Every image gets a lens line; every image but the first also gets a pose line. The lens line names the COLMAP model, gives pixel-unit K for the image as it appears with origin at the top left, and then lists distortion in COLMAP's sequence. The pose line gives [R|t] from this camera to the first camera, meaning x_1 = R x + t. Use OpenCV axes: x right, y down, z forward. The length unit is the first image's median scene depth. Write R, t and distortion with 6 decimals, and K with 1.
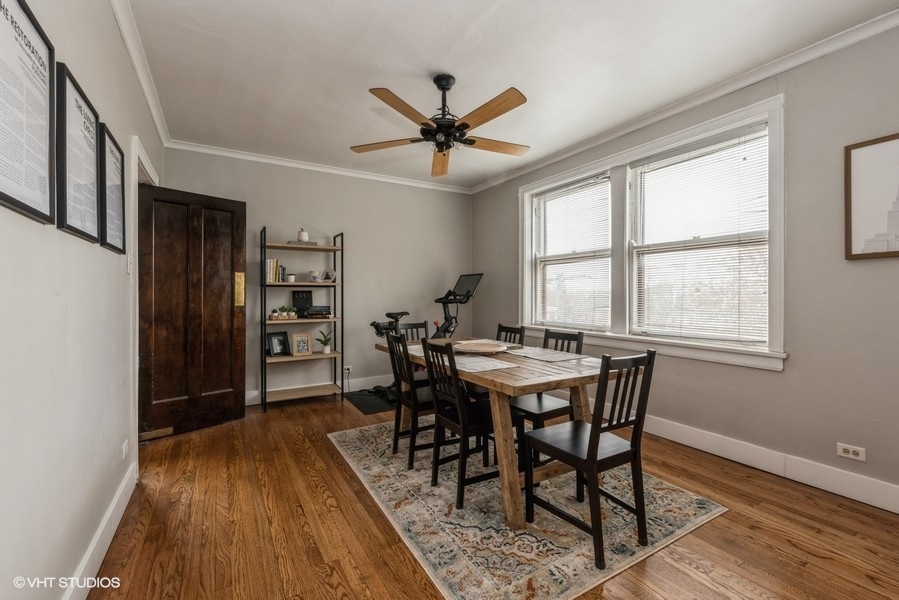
lens RADIAL K [[382.5, 0, 449.5], [0, 382.5, 300.0], [0, 0, 1]] dist [-0.026254, -0.000116]
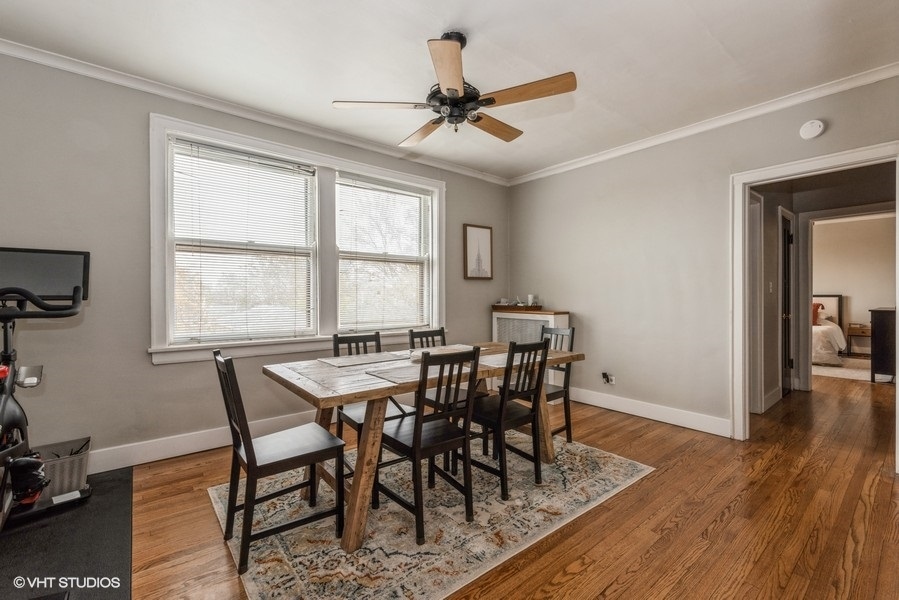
lens RADIAL K [[395.0, 0, 449.5], [0, 395.0, 300.0], [0, 0, 1]] dist [-0.035683, 0.000242]
pose [[-0.142022, -0.005774, 0.989847, -0.796034], [0.005390, 0.999964, 0.006606, -0.007293], [-0.989849, 0.006274, -0.141986, 1.036130]]
